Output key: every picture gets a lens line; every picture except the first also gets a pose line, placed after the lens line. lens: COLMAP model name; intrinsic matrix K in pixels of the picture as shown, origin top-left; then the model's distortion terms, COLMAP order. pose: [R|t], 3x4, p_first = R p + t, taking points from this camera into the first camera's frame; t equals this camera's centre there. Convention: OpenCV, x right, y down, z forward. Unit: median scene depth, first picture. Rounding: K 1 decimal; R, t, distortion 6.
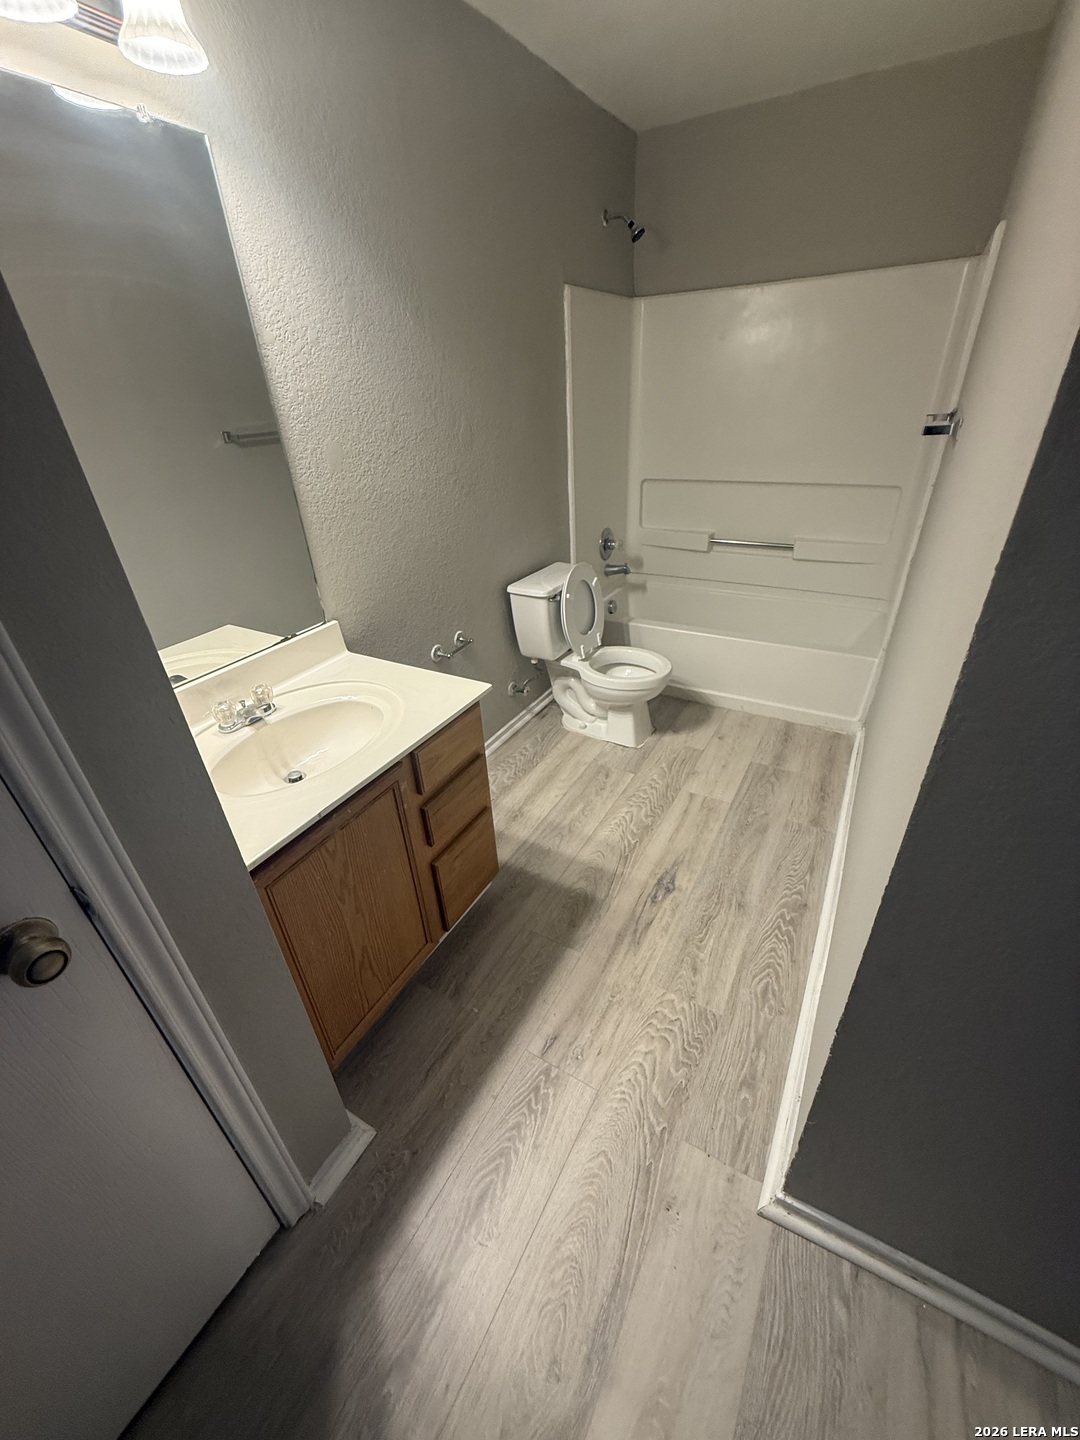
lens RADIAL K [[572.3, 0, 546.5], [0, 572.3, 712.5], [0, 0, 1]] dist [-0.002352, 0.000587]
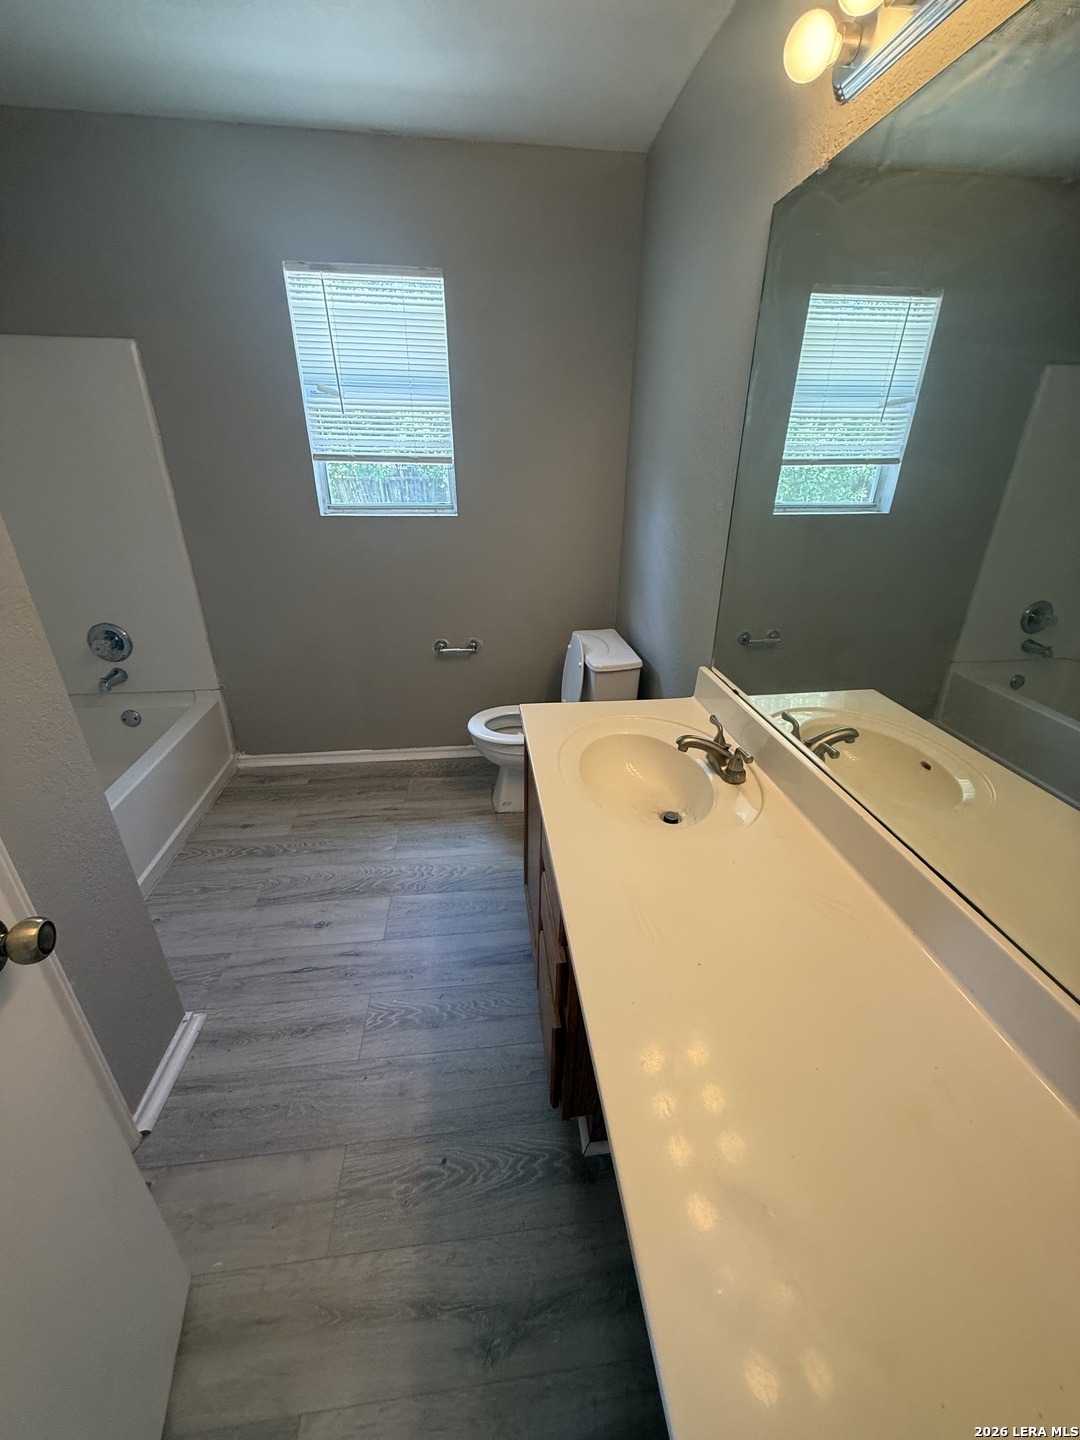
lens RADIAL K [[572.3, 0, 539.9], [0, 572.3, 713.1], [0, 0, 1]] dist [-0.002352, 0.000587]
pose [[0.590909, 0.389404, -0.706534, 0.425355], [-0.430309, 0.892941, 0.132253, -0.141118], [0.682393, 0.225879, 0.695211, 0.220263]]
